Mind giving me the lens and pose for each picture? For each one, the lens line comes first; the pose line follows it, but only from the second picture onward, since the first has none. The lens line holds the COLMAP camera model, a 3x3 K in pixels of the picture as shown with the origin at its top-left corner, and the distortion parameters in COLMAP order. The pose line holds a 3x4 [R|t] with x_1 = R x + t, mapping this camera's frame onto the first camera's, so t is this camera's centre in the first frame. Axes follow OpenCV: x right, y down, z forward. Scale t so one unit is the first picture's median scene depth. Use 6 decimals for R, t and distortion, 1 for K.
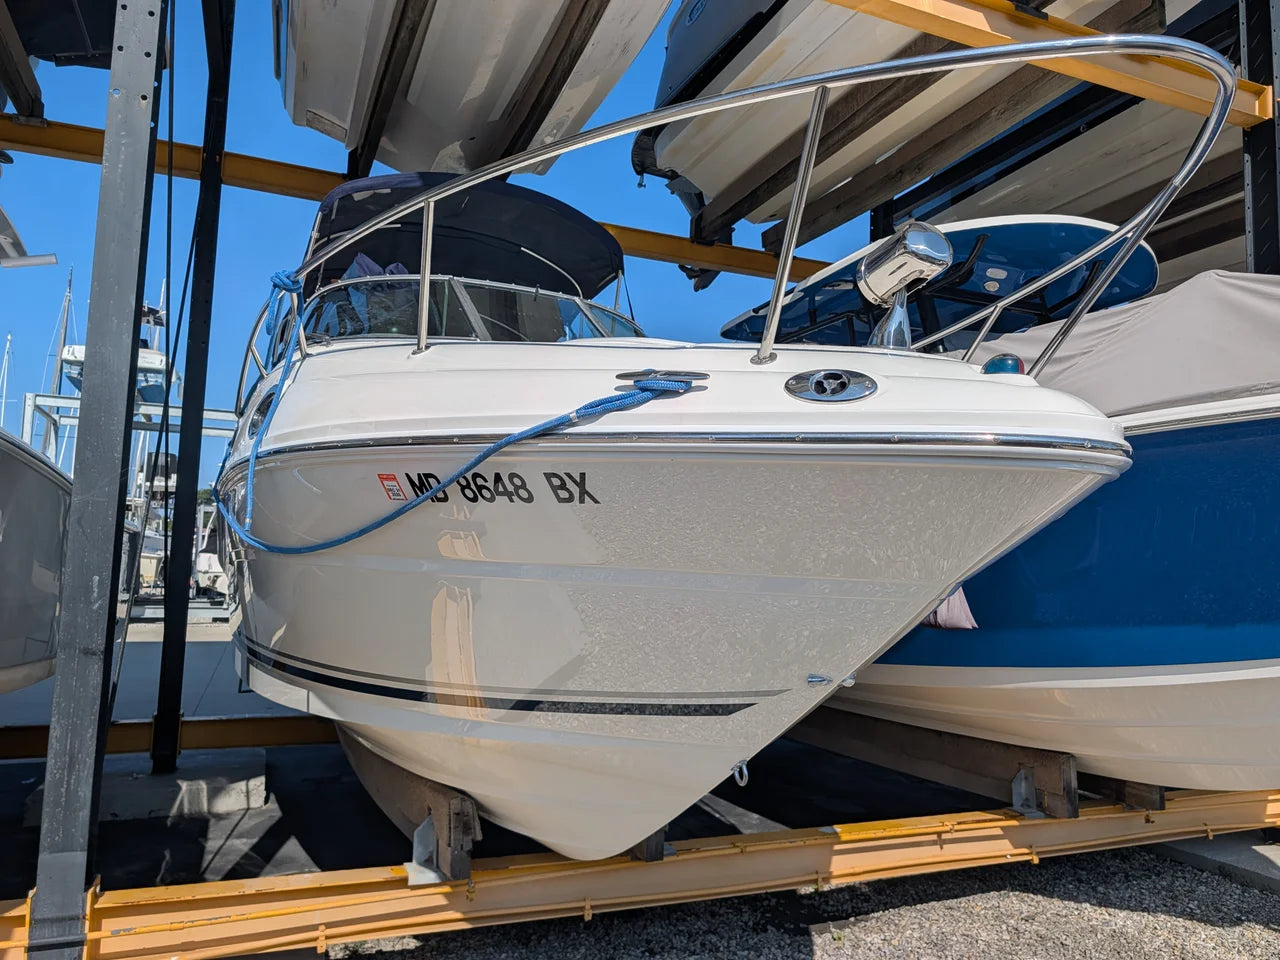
lens RADIAL K [[938.8, 0, 641.0], [0, 938.8, 485.1], [0, 0, 1]] dist [0.007057, -0.006686]
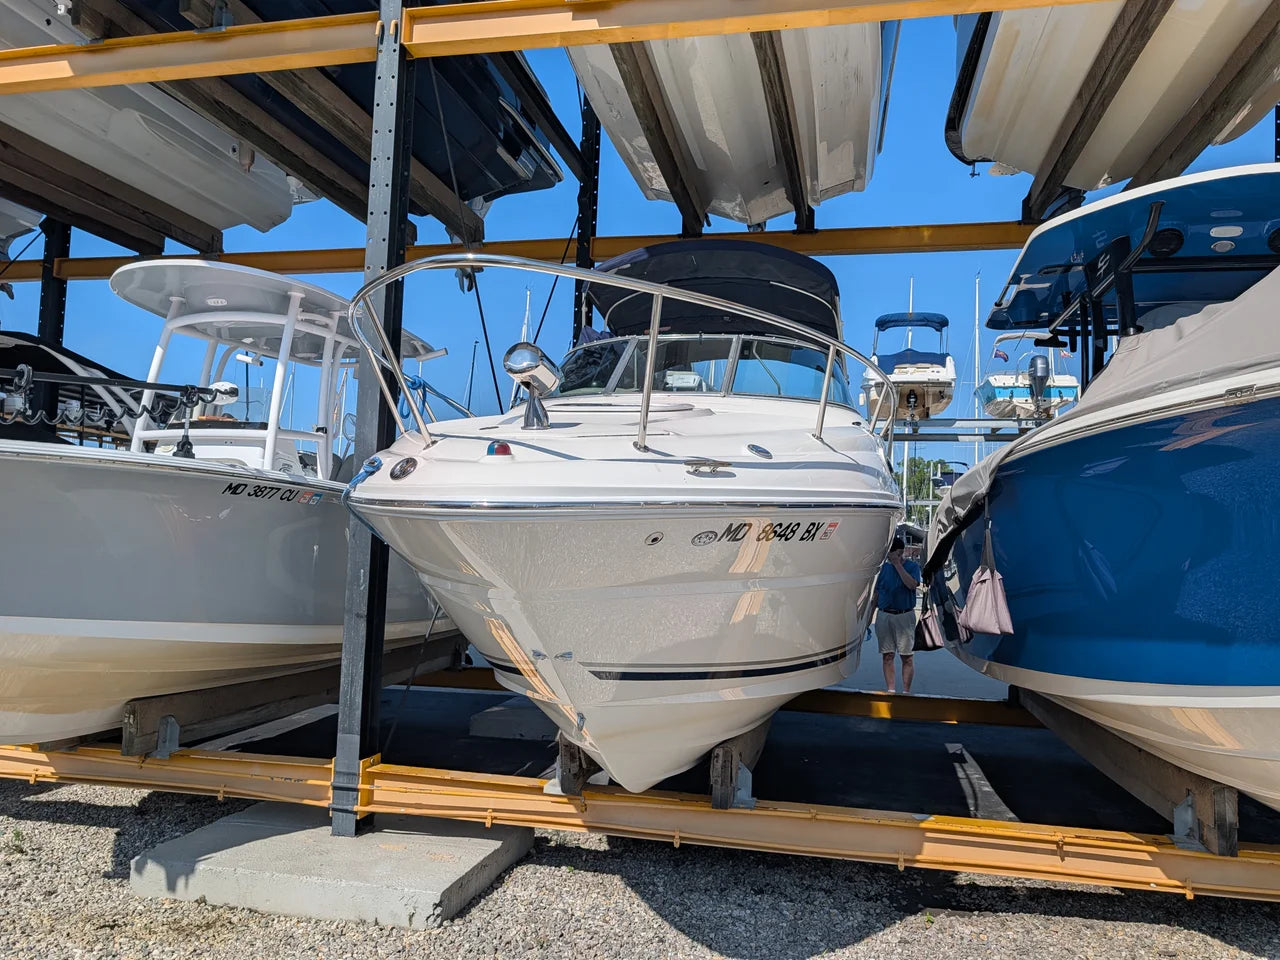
lens RADIAL K [[938.8, 0, 640.0], [0, 938.8, 475.5], [0, 0, 1]] dist [0.007057, -0.006686]
pose [[0.812379, -0.041514, -0.581651, 0.586303], [0.046462, 0.998900, -0.006401, -0.026110], [0.581276, -0.021825, 0.813413, -0.037979]]
